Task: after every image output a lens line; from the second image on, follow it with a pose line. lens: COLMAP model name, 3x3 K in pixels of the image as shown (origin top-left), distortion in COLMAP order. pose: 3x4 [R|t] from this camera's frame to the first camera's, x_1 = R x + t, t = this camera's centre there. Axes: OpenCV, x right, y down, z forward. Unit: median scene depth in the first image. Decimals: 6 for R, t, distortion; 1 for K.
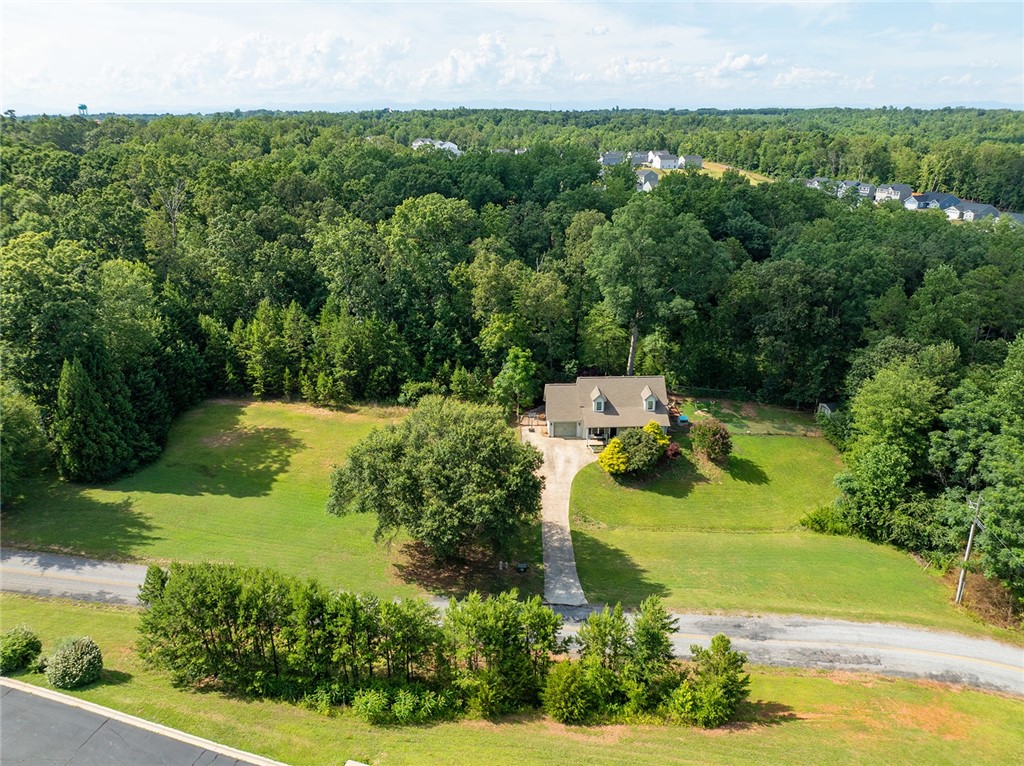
lens RADIAL K [[715.8, 0, 512.0], [0, 715.8, 383.0], [0, 0, 1]] dist [-0.052304, 0.026858]
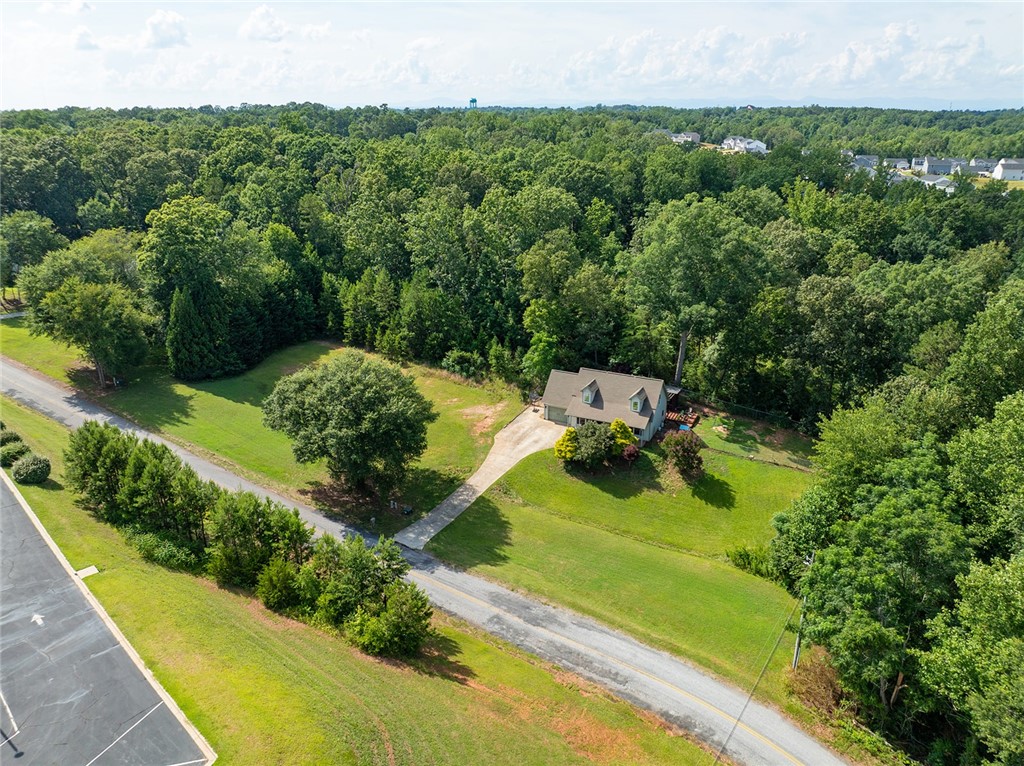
lens RADIAL K [[715.8, 0, 512.0], [0, 715.8, 383.0], [0, 0, 1]] dist [-0.052304, 0.026858]
pose [[0.886231, 0.167312, -0.431974, 0.480354], [-0.165193, 0.985335, 0.042734, -0.014455], [0.432789, 0.033487, 0.900873, 0.030551]]
